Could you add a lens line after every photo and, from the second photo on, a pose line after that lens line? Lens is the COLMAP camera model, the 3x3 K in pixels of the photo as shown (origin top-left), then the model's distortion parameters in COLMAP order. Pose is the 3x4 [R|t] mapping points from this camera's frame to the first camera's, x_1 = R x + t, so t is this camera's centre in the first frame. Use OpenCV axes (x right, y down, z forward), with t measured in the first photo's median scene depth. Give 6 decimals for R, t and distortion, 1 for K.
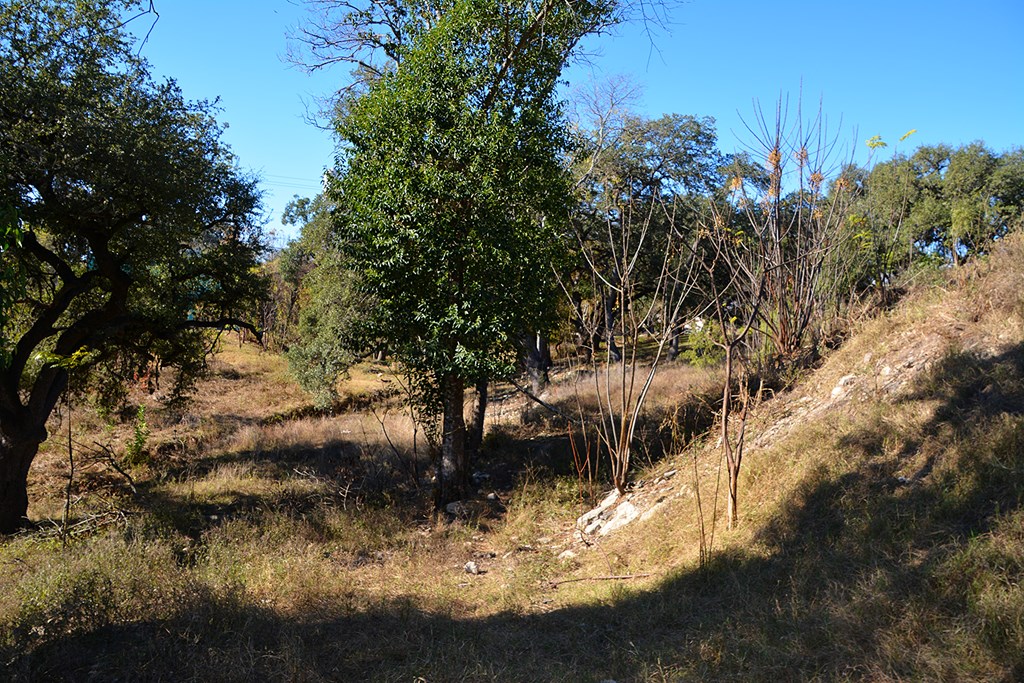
lens RADIAL K [[842.2, 0, 512.0], [0, 842.2, 341.5], [0, 0, 1]] dist [-0.164887, 0.207143]
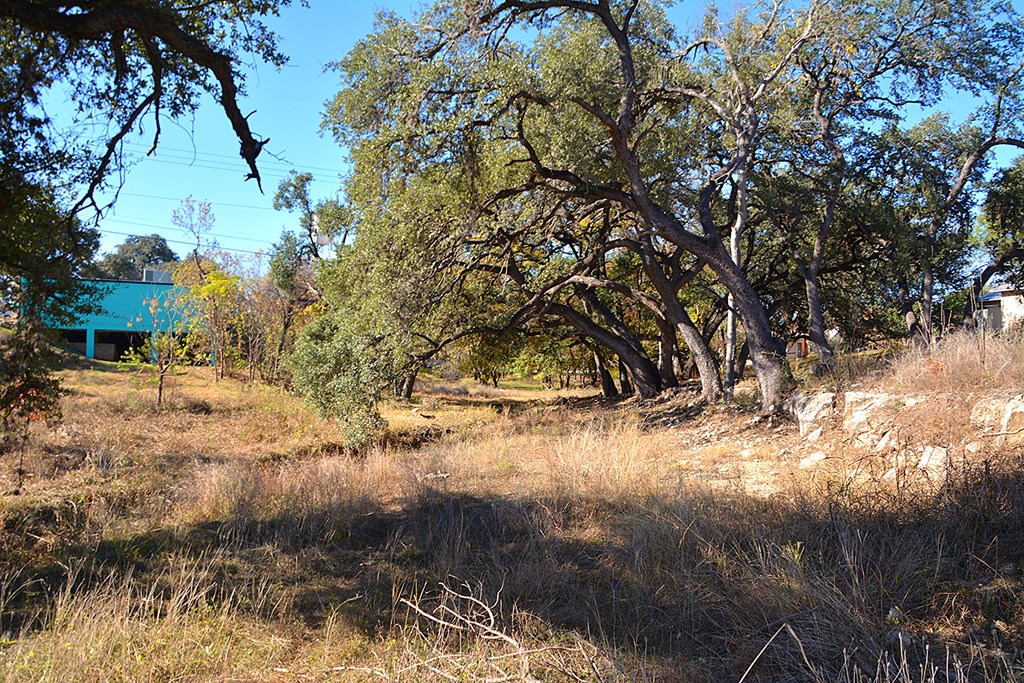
lens RADIAL K [[840.5, 0, 514.1], [0, 840.5, 351.5], [0, 0, 1]] dist [-0.168650, 0.155819]
pose [[0.999550, -0.019054, 0.023154, -0.119082], [0.020565, 0.997550, -0.066869, 0.051817], [-0.021823, 0.067315, 0.997493, 0.389599]]
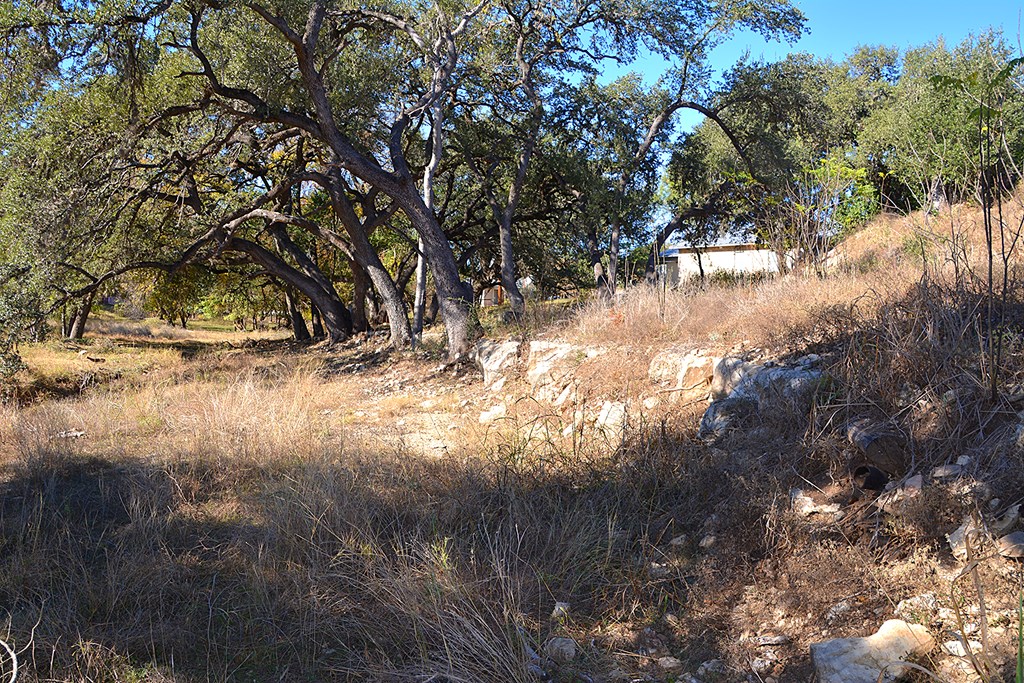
lens RADIAL K [[827.7, 0, 512.0], [0, 827.7, 341.5], [0, 0, 1]] dist [-0.073264, 0.005433]
pose [[0.932108, -0.010129, 0.362038, -0.102625], [0.012409, 0.999915, -0.003972, 0.050032], [-0.361967, 0.008195, 0.932155, 0.417359]]
